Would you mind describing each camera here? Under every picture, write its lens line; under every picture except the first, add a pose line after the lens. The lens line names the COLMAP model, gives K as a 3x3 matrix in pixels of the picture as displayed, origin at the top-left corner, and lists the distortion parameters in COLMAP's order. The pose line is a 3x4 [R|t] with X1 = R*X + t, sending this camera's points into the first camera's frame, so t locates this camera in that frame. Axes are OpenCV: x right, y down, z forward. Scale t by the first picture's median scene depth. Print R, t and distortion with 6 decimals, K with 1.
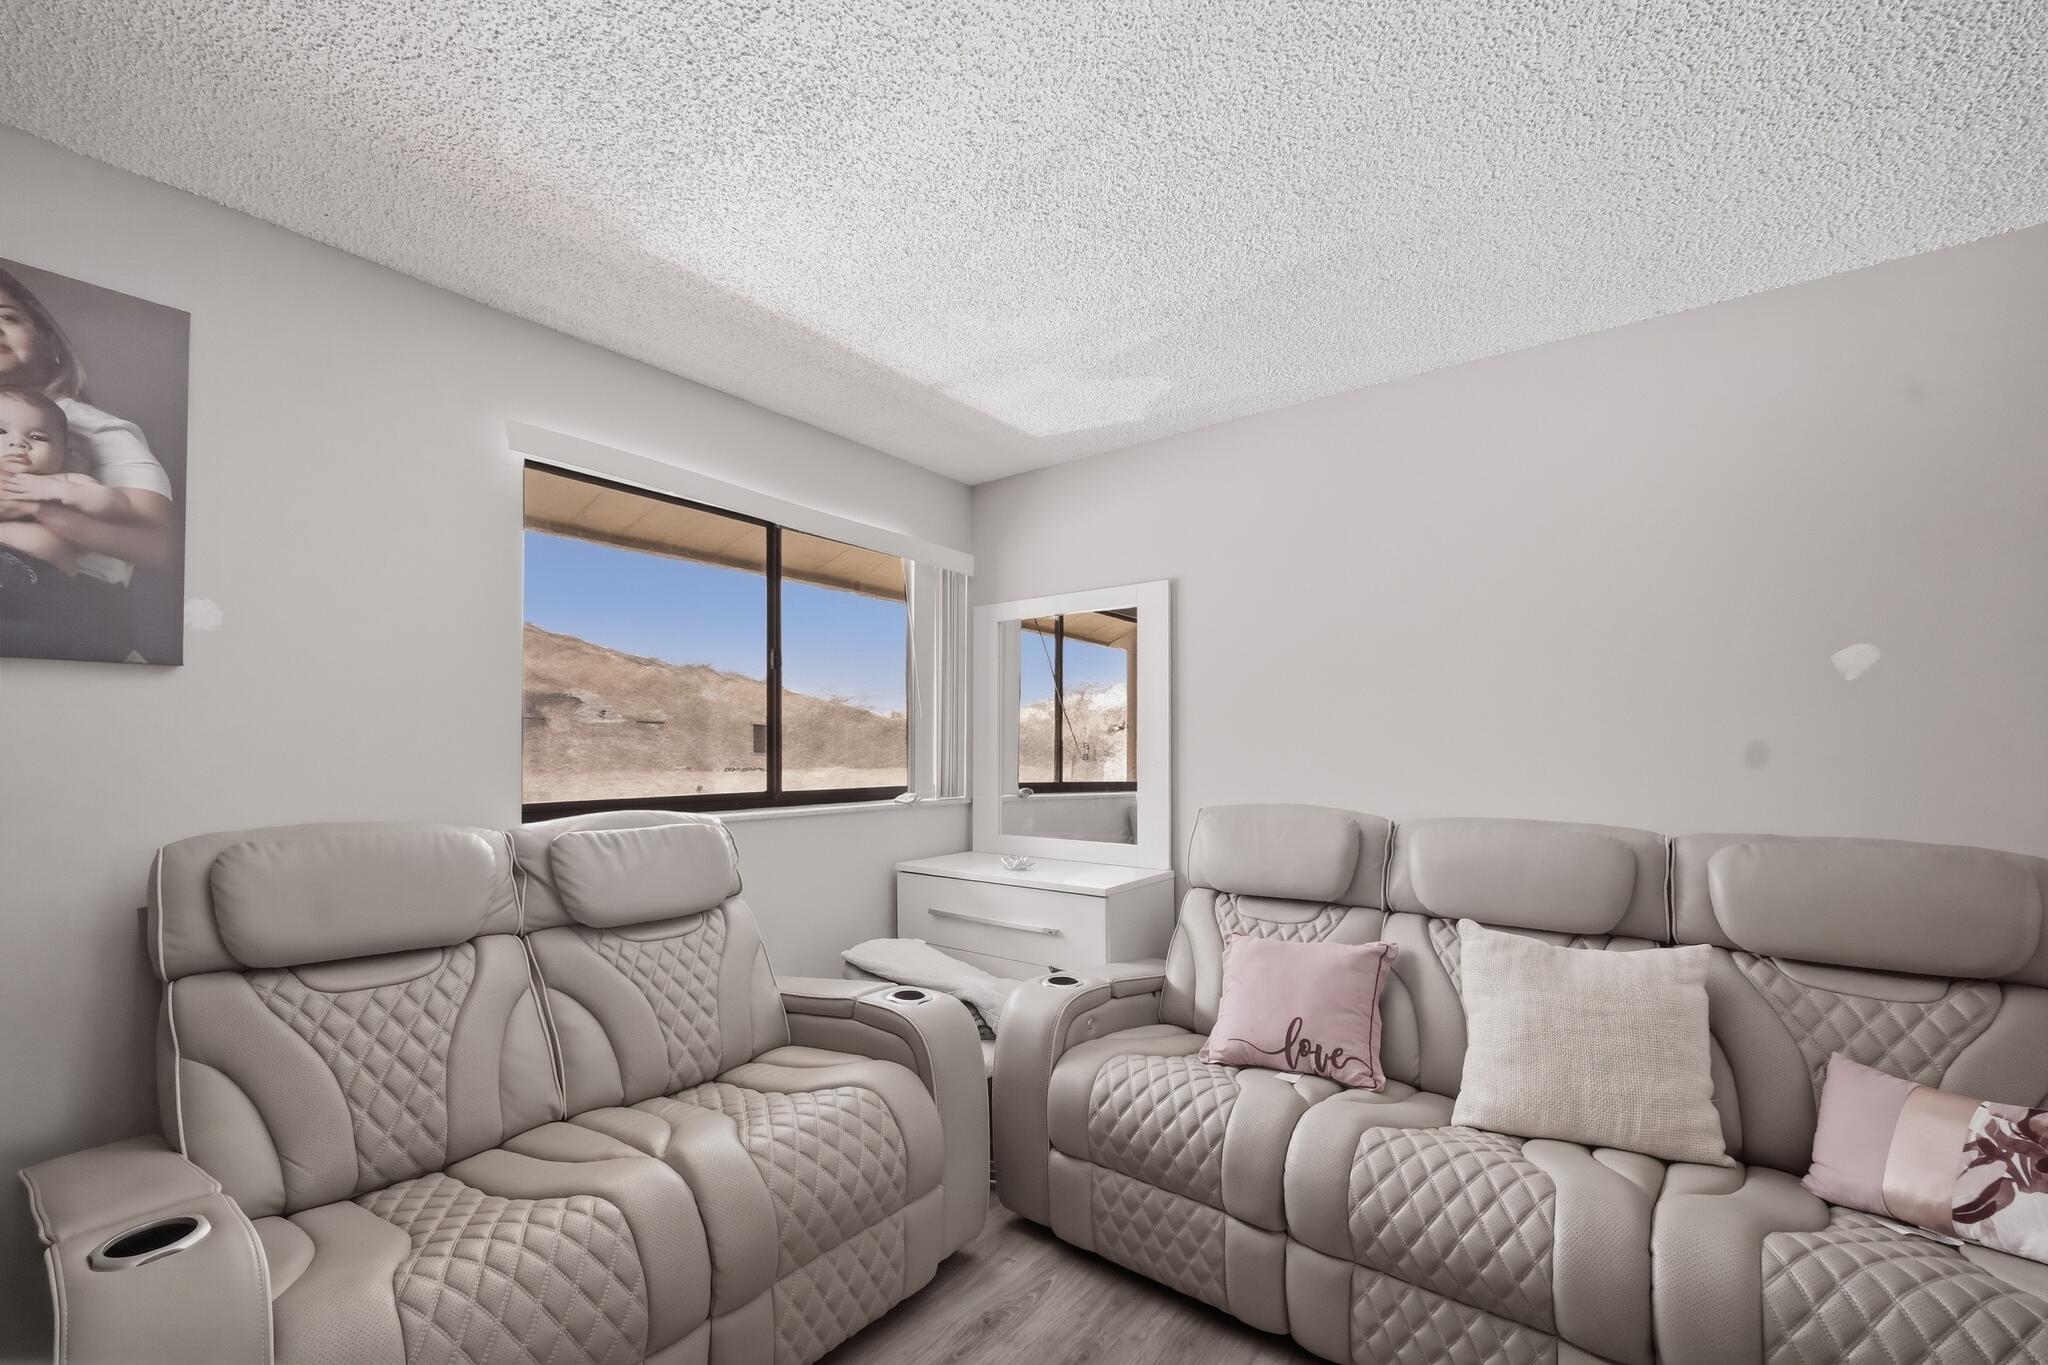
lens RADIAL K [[855.6, 0, 990.0], [0, 855.6, 734.3], [0, 0, 1]] dist [-0.000740, -0.000347]
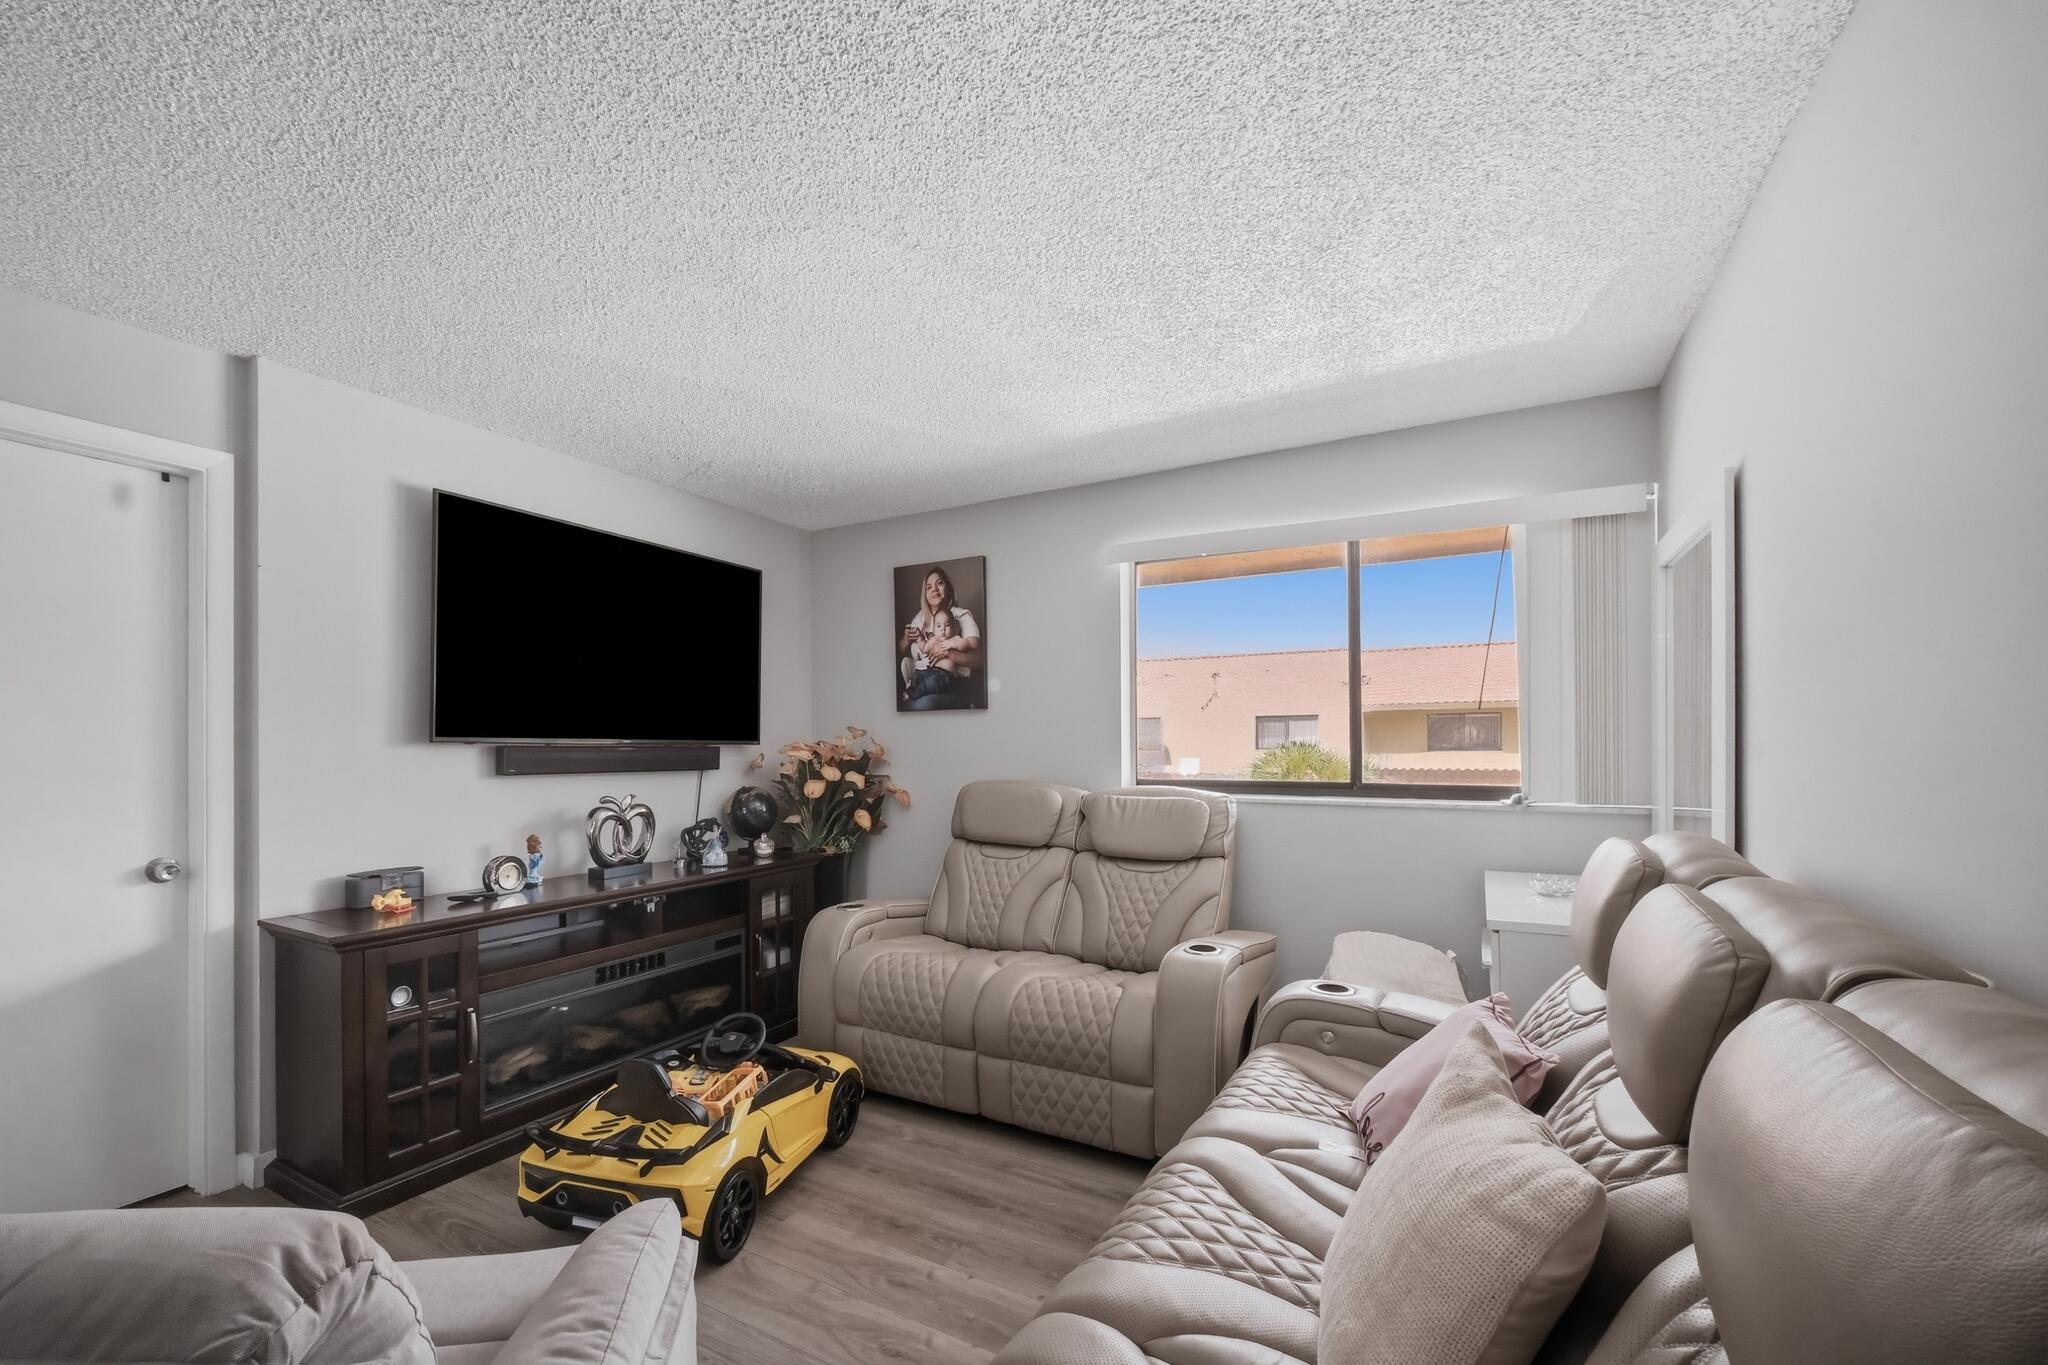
lens RADIAL K [[835.6, 0, 986.5], [0, 835.6, 741.1], [0, 0, 1]] dist [-0.000352, -0.000105]
pose [[0.144817, -0.008141, -0.989425, 1.086849], [0.019342, 0.999798, -0.005395, 0.016354], [0.989269, -0.018356, 0.144946, 0.568889]]
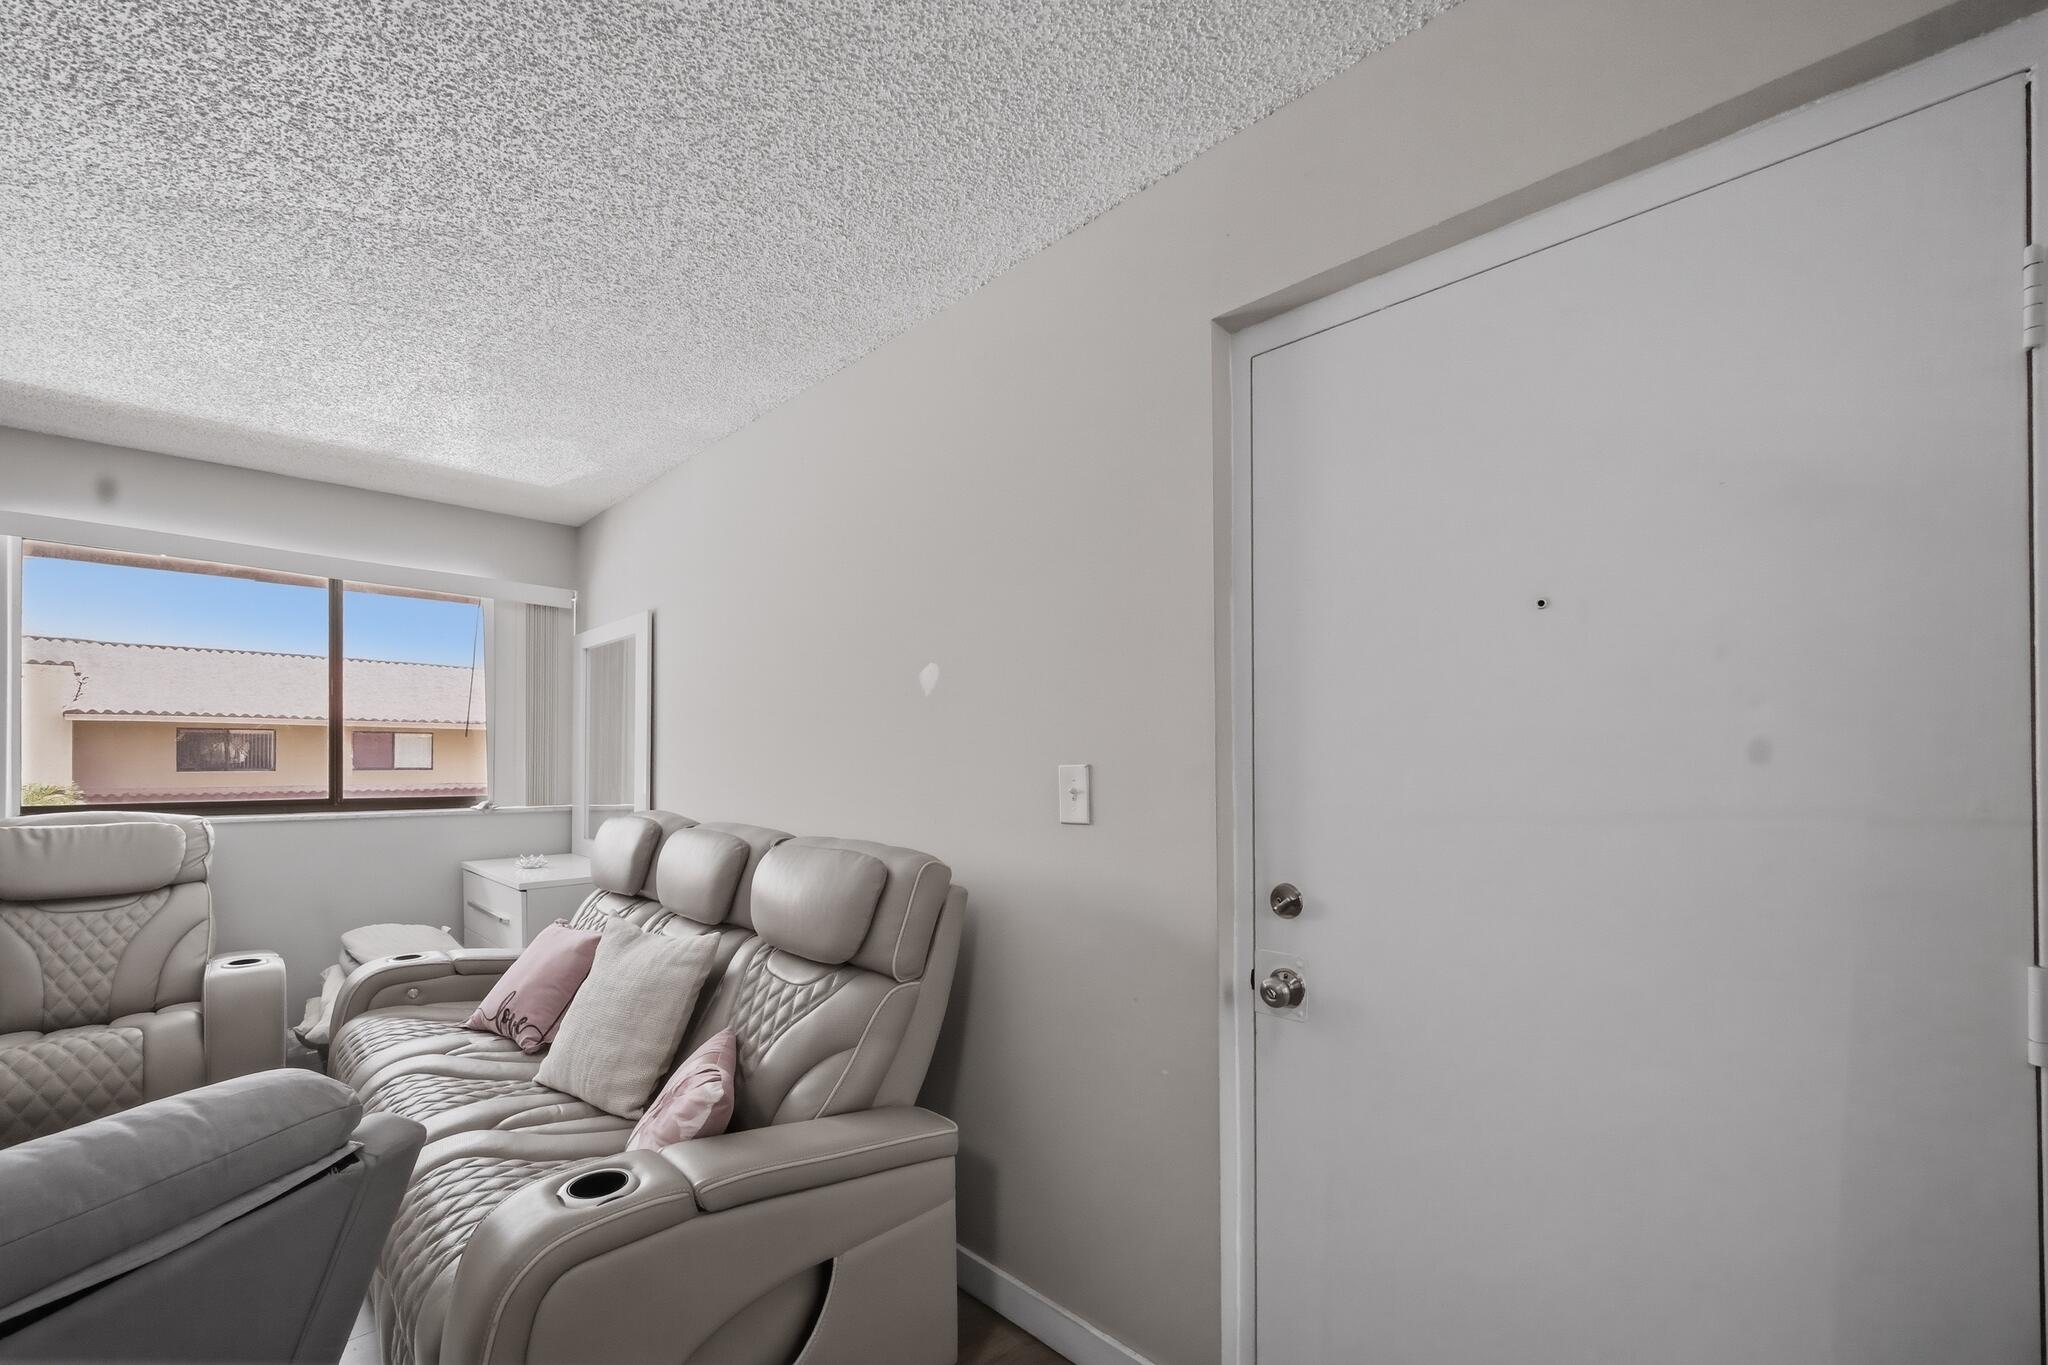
lens RADIAL K [[865.1, 0, 989.9], [0, 865.1, 756.6], [0, 0, 1]] dist [-0.000733, -0.000415]
pose [[0.988546, -0.003407, -0.150879, 1.223872], [0.004796, 0.999949, 0.008839, 0.003801], [0.150841, -0.009461, 0.988513, -0.067374]]
